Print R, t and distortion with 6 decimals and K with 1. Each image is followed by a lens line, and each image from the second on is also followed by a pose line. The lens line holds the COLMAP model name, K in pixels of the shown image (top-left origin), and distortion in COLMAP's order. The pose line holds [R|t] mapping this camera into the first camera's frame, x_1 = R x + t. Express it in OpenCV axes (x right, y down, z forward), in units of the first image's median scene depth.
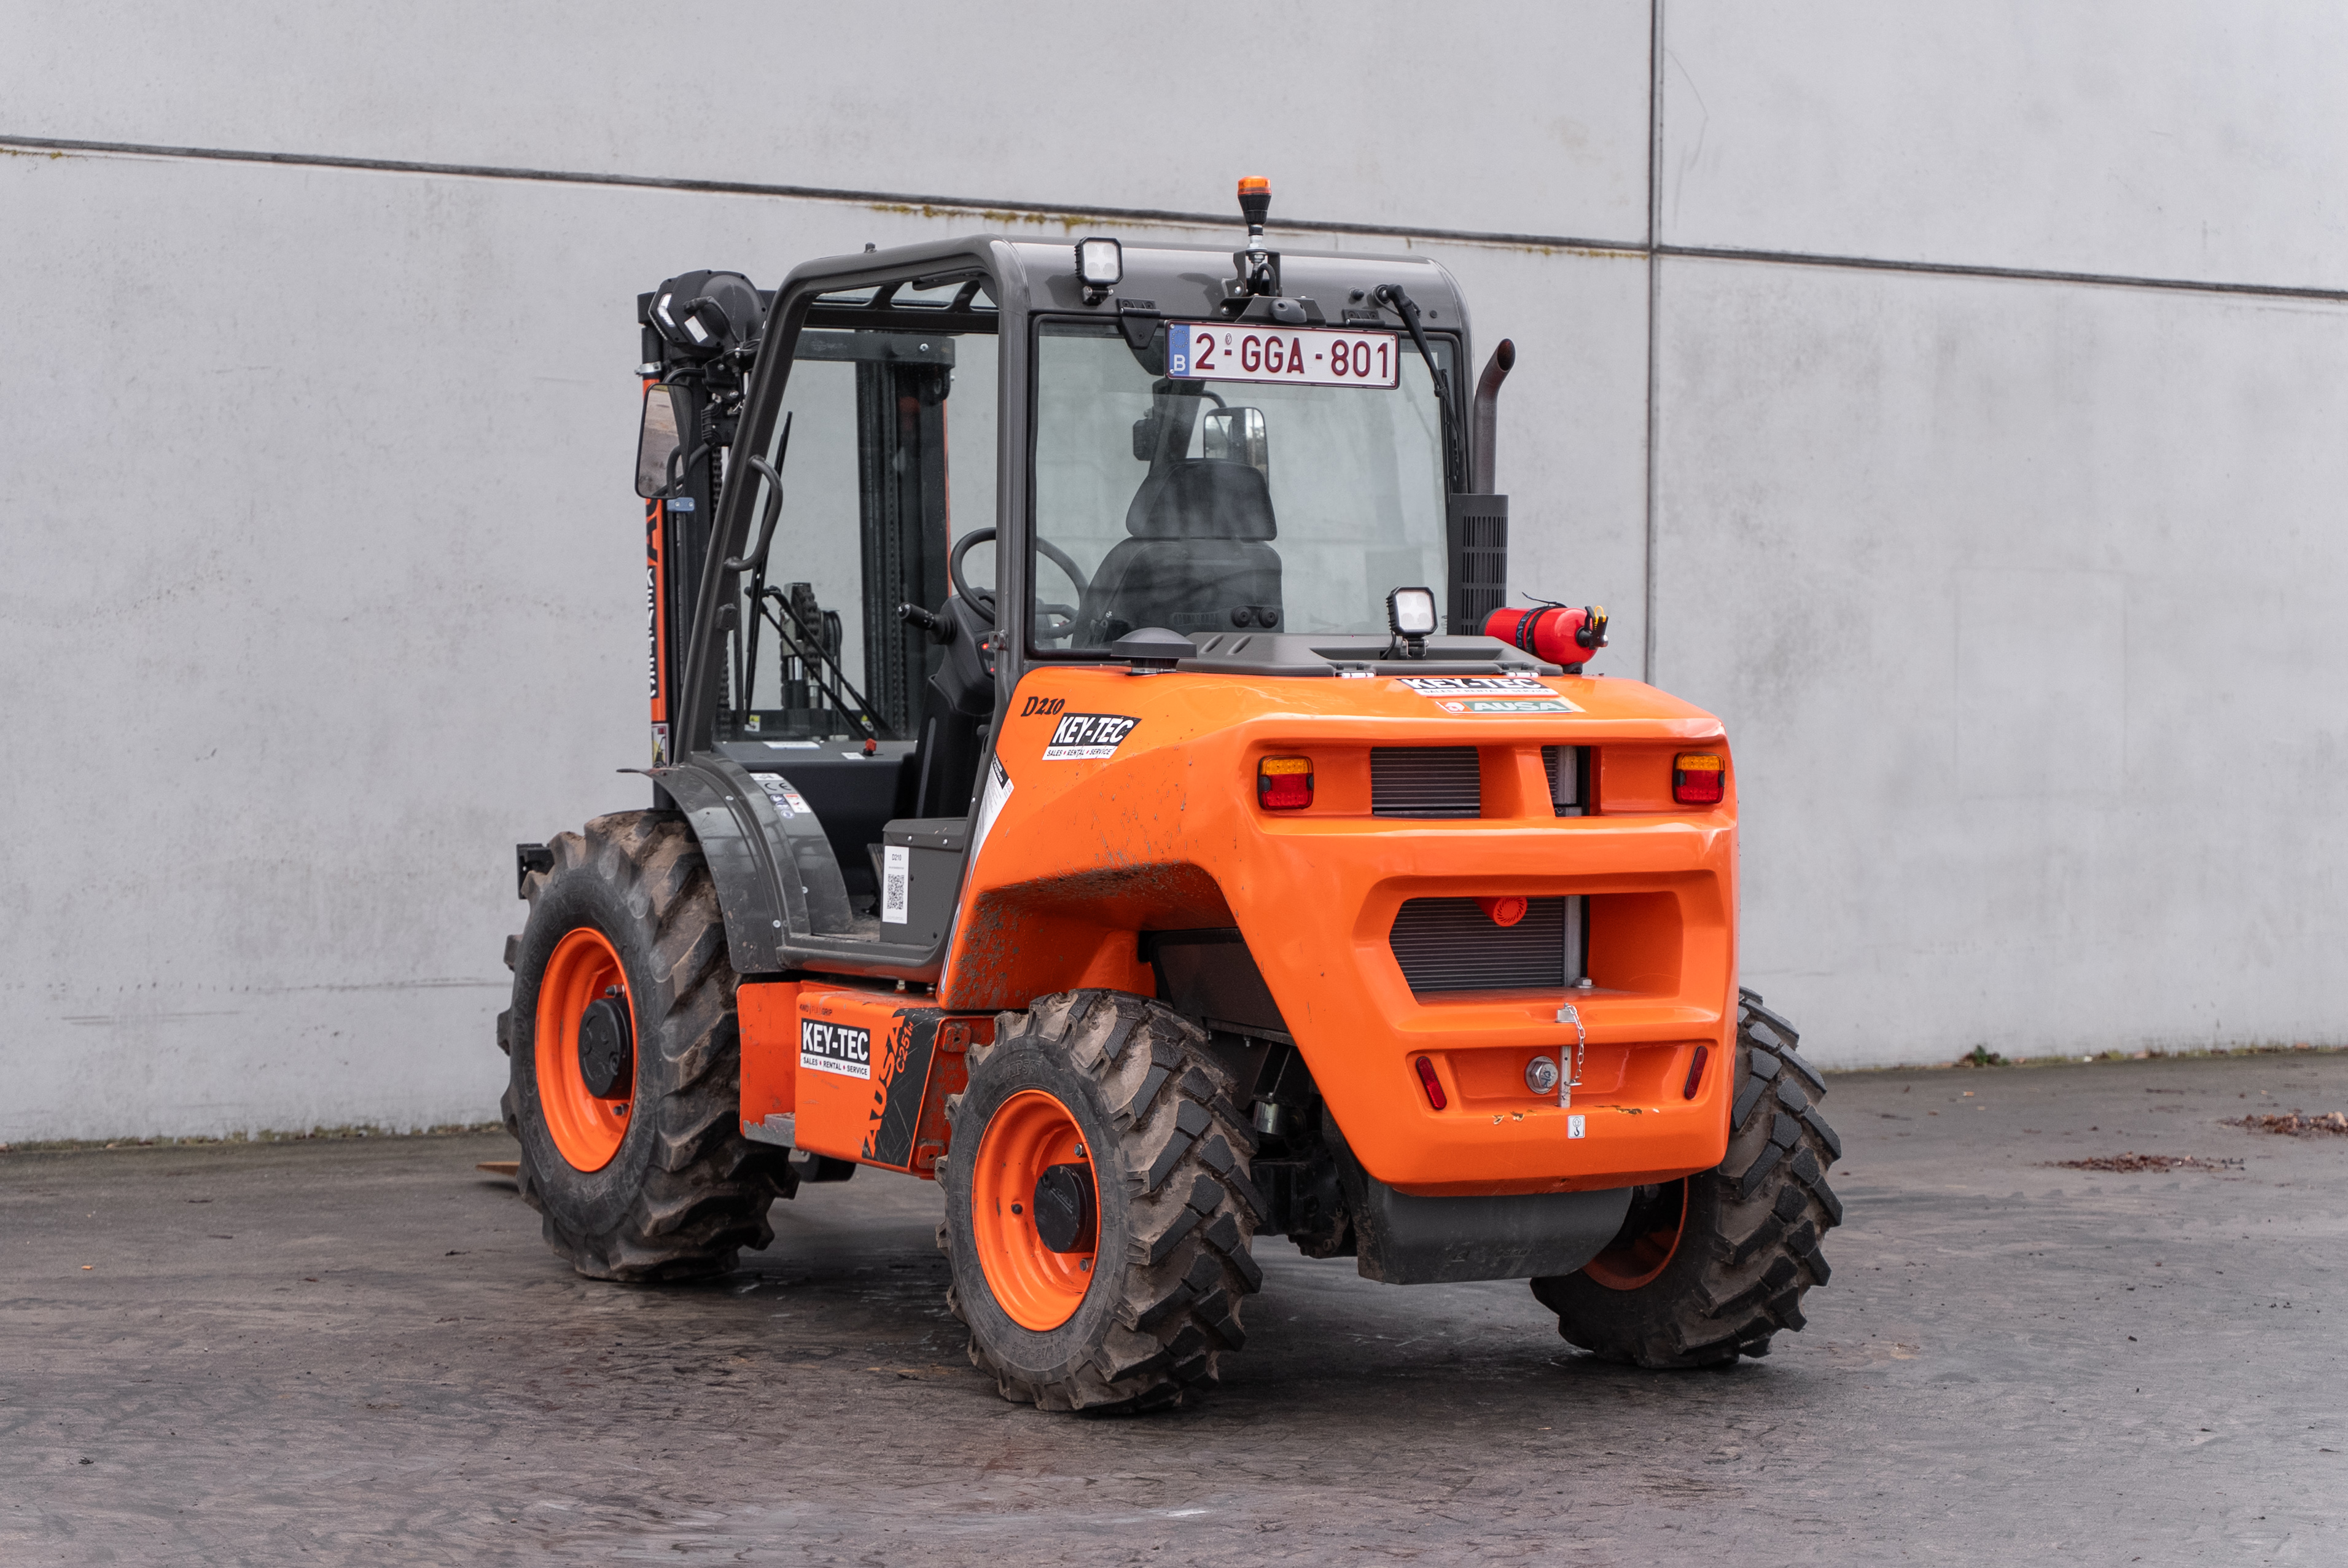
lens RADIAL K [[5185.2, 0, 1167.5], [0, 5185.2, 777.7], [0, 0, 1]] dist [0.020378, 0.000000]
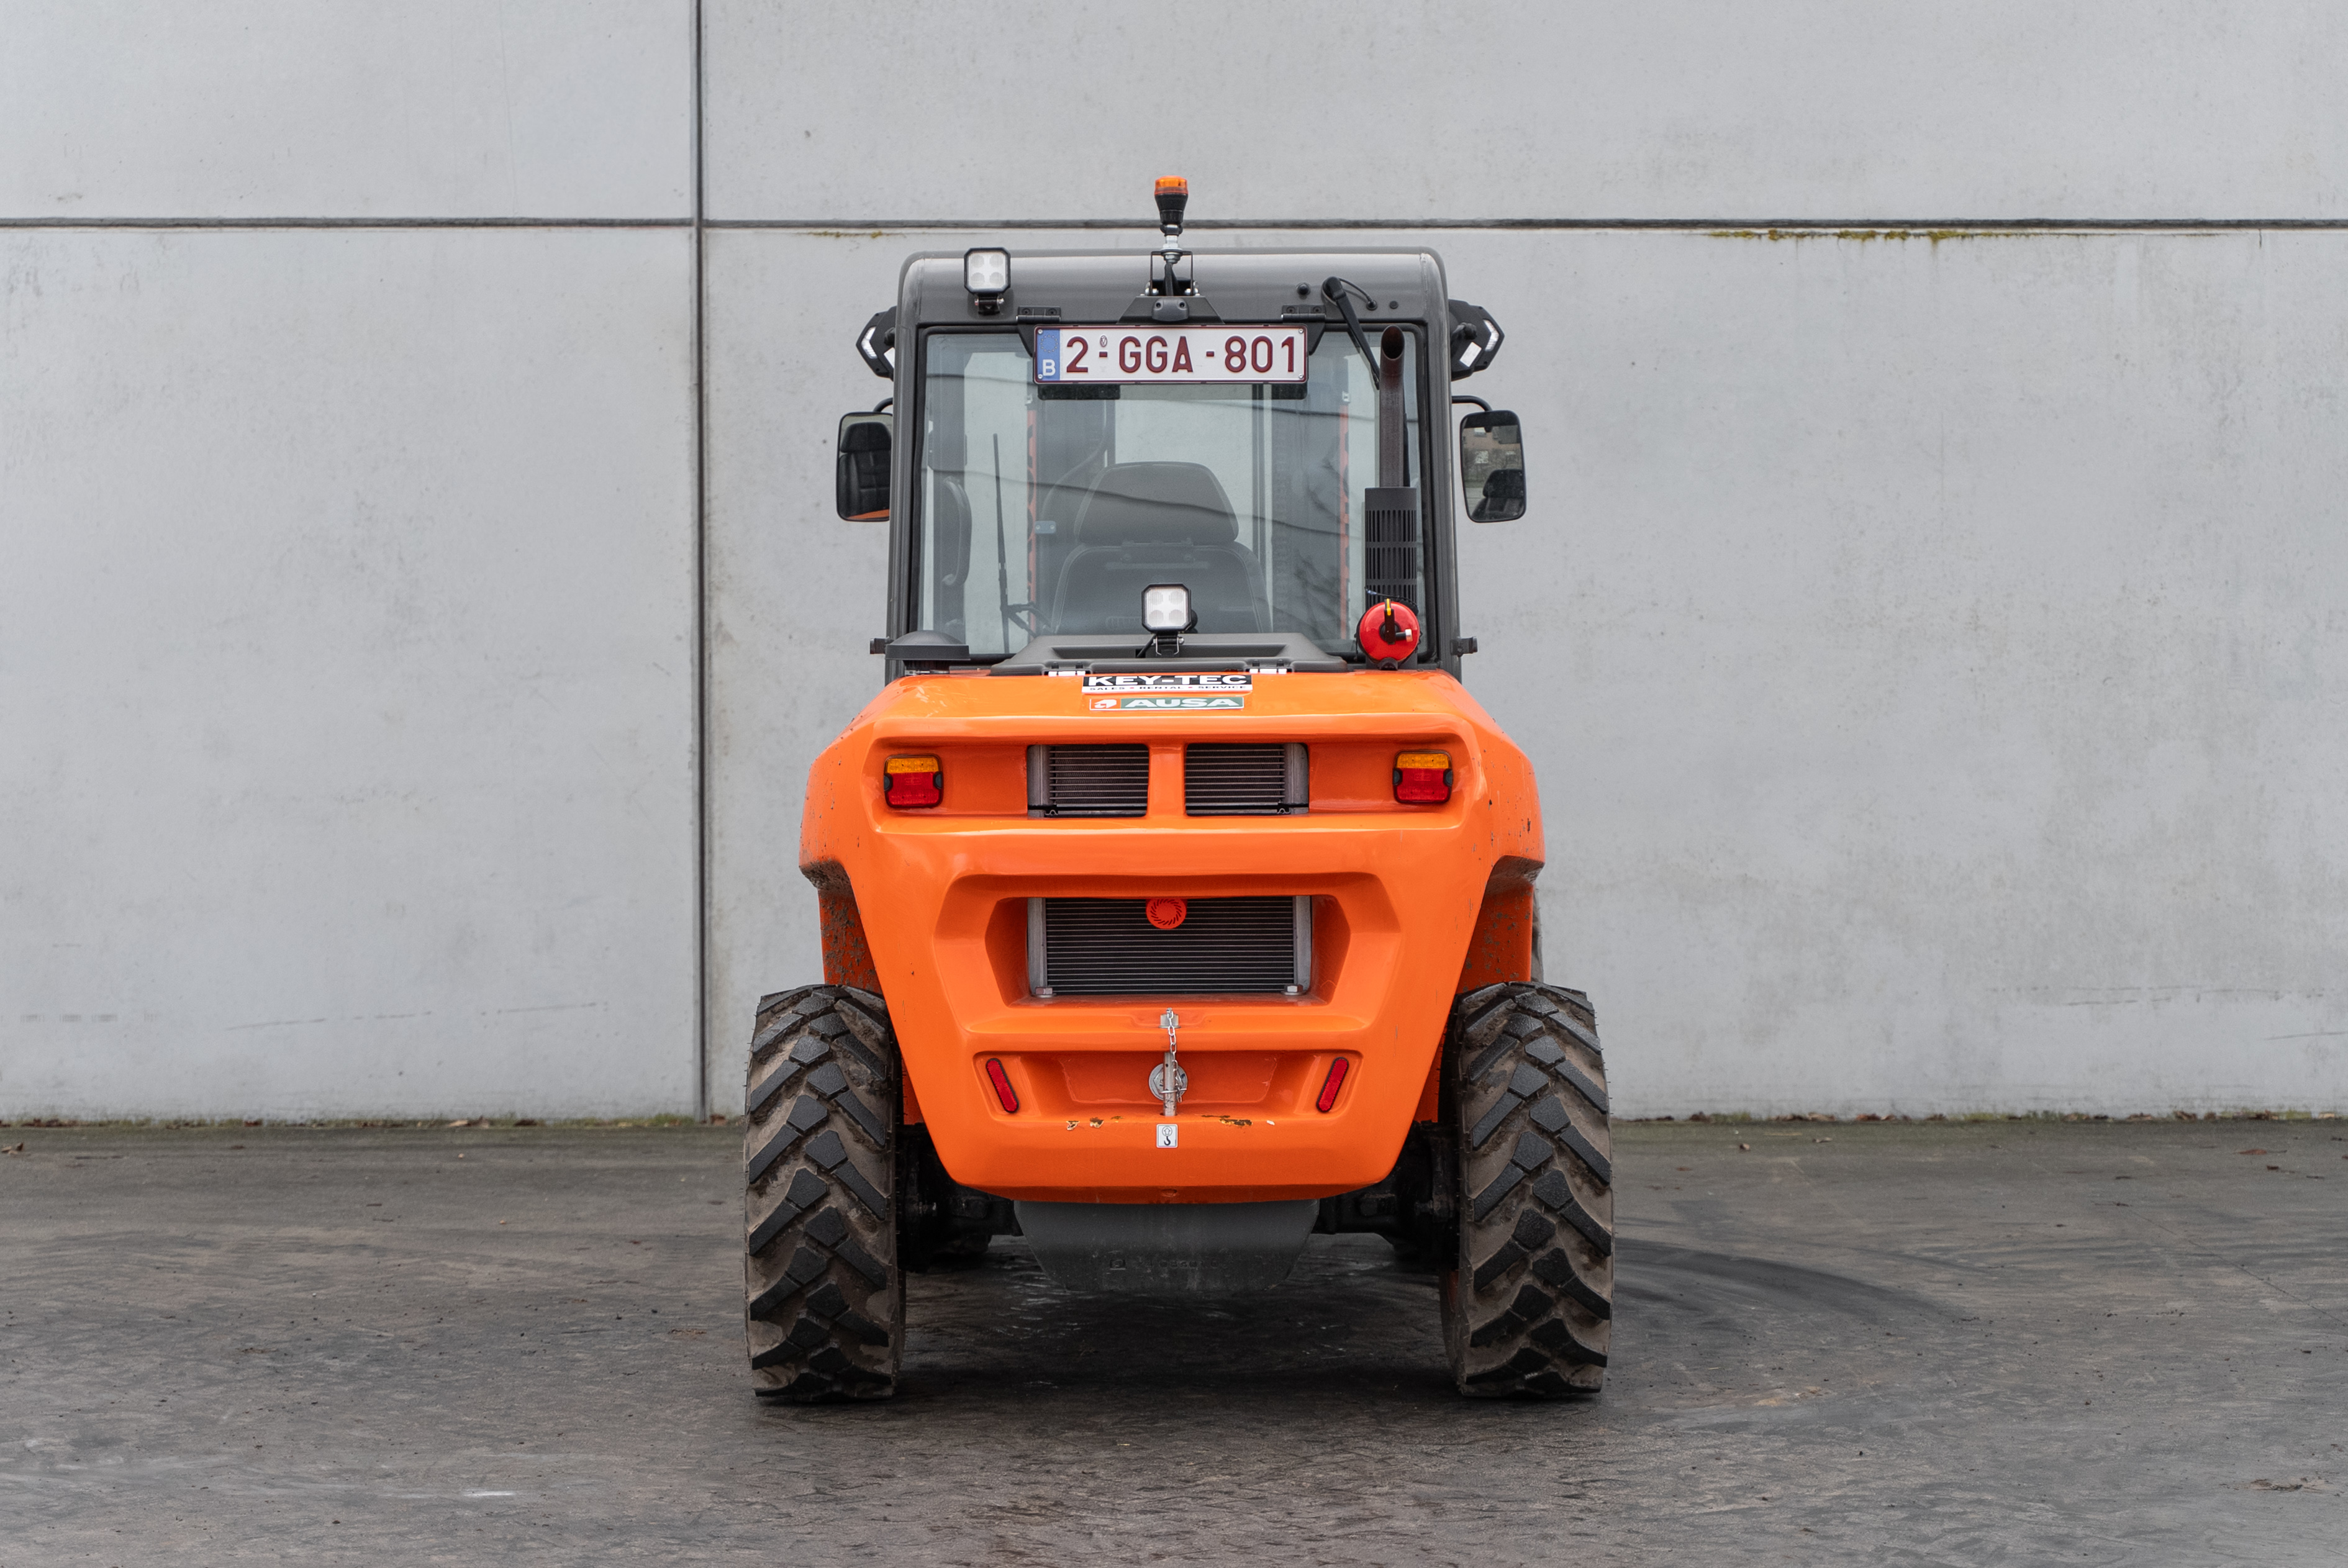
lens RADIAL K [[4654.8, 0, 1219.9], [0, 4654.8, 885.5], [0, 0, 1]] dist [0.003754, 0.000000]
pose [[0.853175, 0.008209, -0.521559, 0.511339], [-0.000675, 0.999893, 0.014634, 0.007396], [0.521624, -0.012133, 0.853089, 0.249800]]
